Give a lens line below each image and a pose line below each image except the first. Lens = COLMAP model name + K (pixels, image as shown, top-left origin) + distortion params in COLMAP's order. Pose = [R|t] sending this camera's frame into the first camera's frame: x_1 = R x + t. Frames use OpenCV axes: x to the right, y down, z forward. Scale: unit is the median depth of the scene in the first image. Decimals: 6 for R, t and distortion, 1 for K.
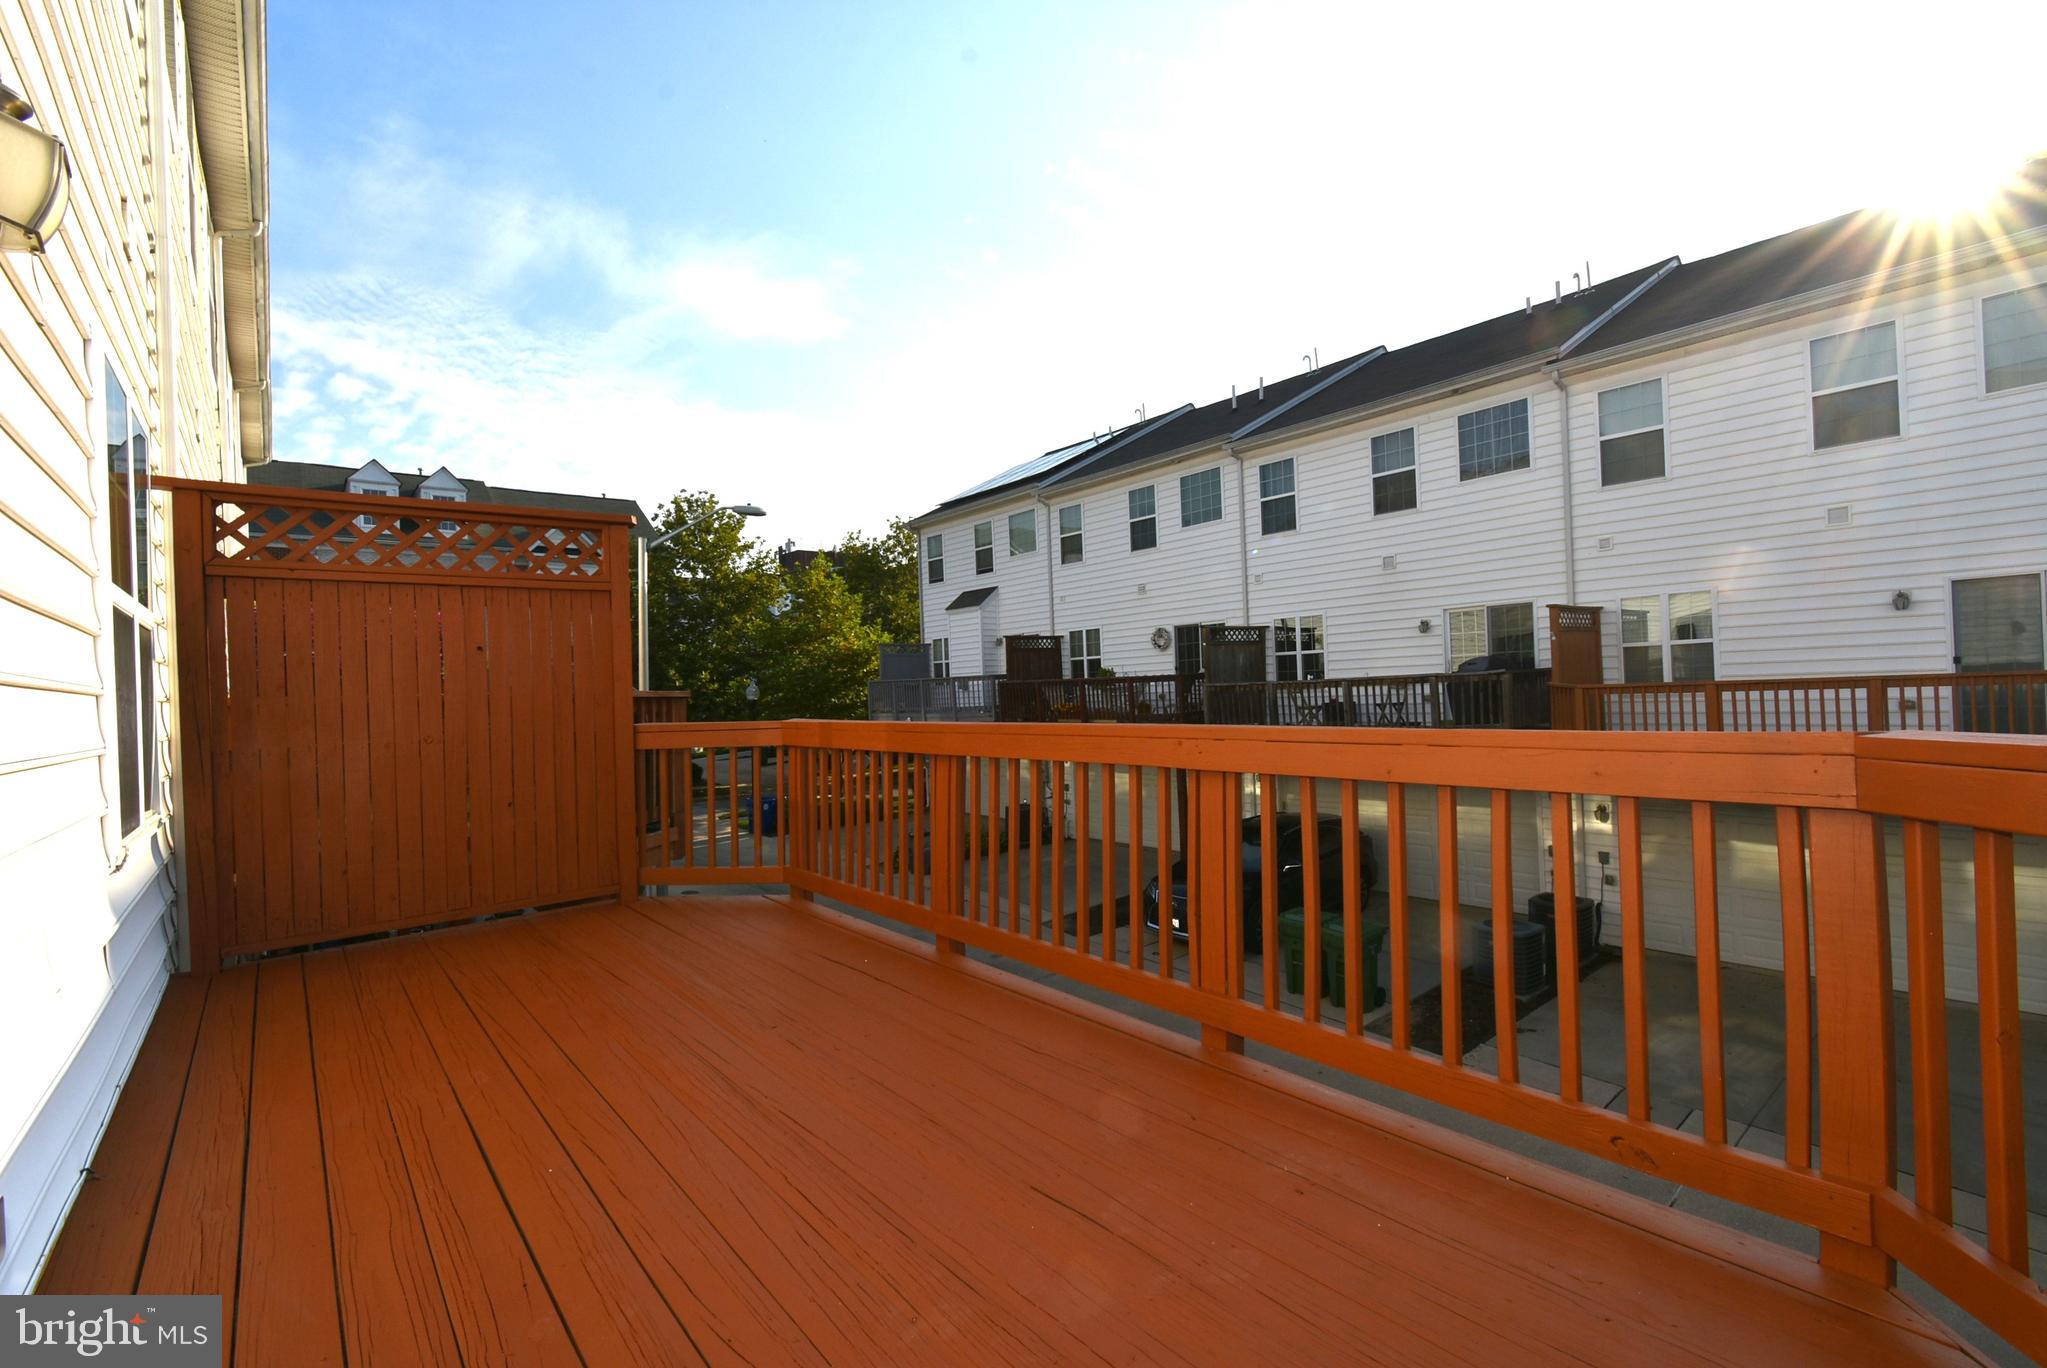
lens RADIAL K [[906.3, 0, 1039.9], [0, 906.3, 666.4], [0, 0, 1]] dist [-0.003908, -0.000630]
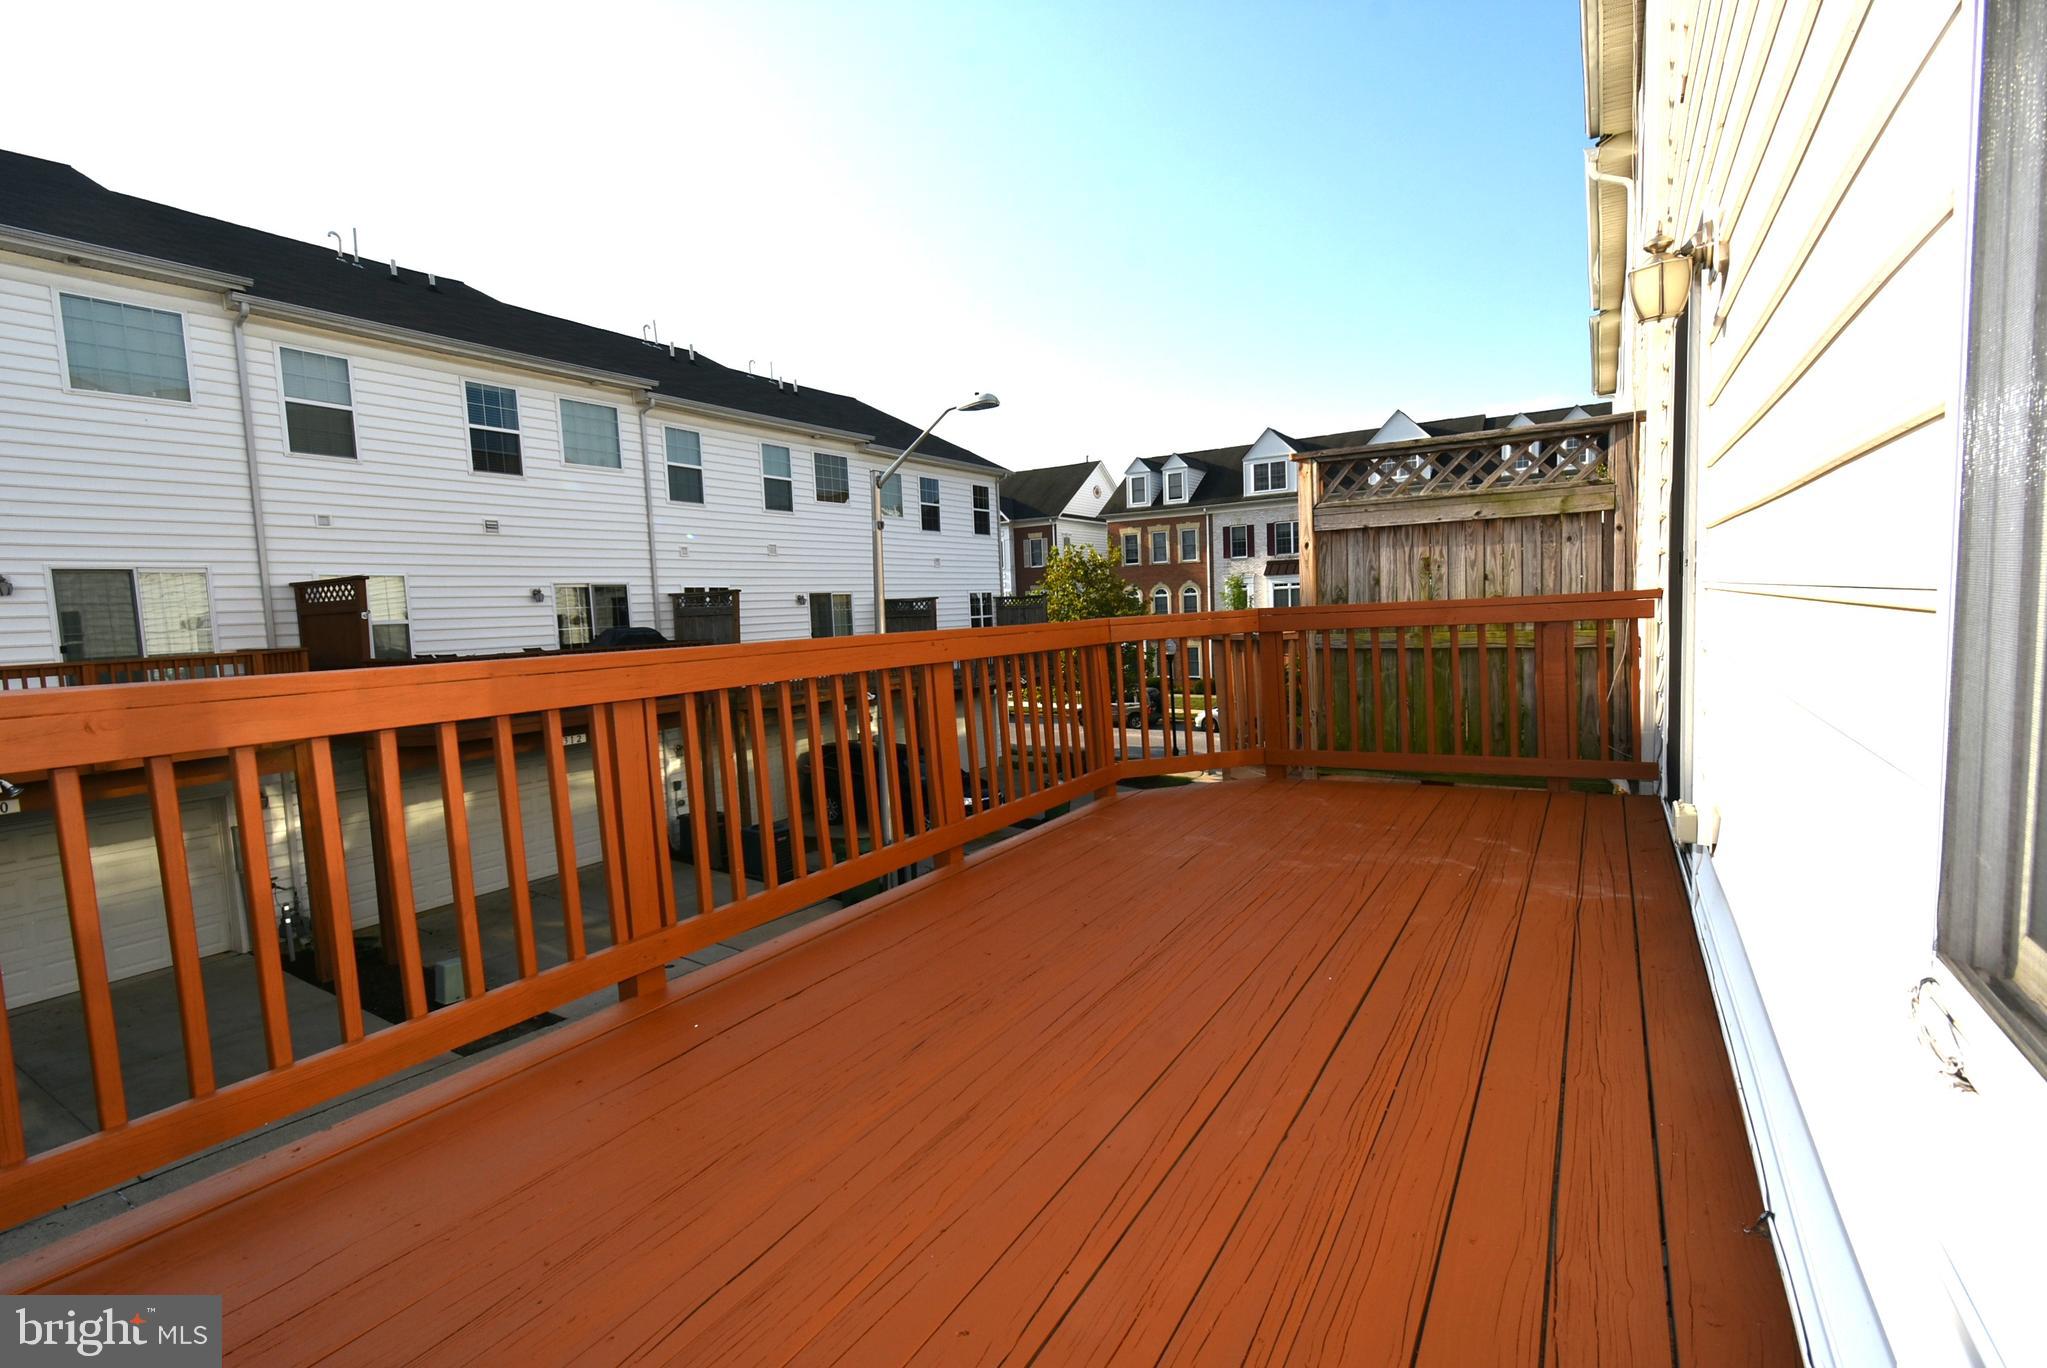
lens RADIAL K [[906.3, 0, 1039.9], [0, 906.3, 666.4], [0, 0, 1]] dist [-0.003908, -0.000630]
pose [[-0.352216, -0.023860, 0.935615, -0.693375], [0.025461, 0.999061, 0.035063, 0.009309], [-0.935572, 0.036171, -0.351278, 0.829084]]
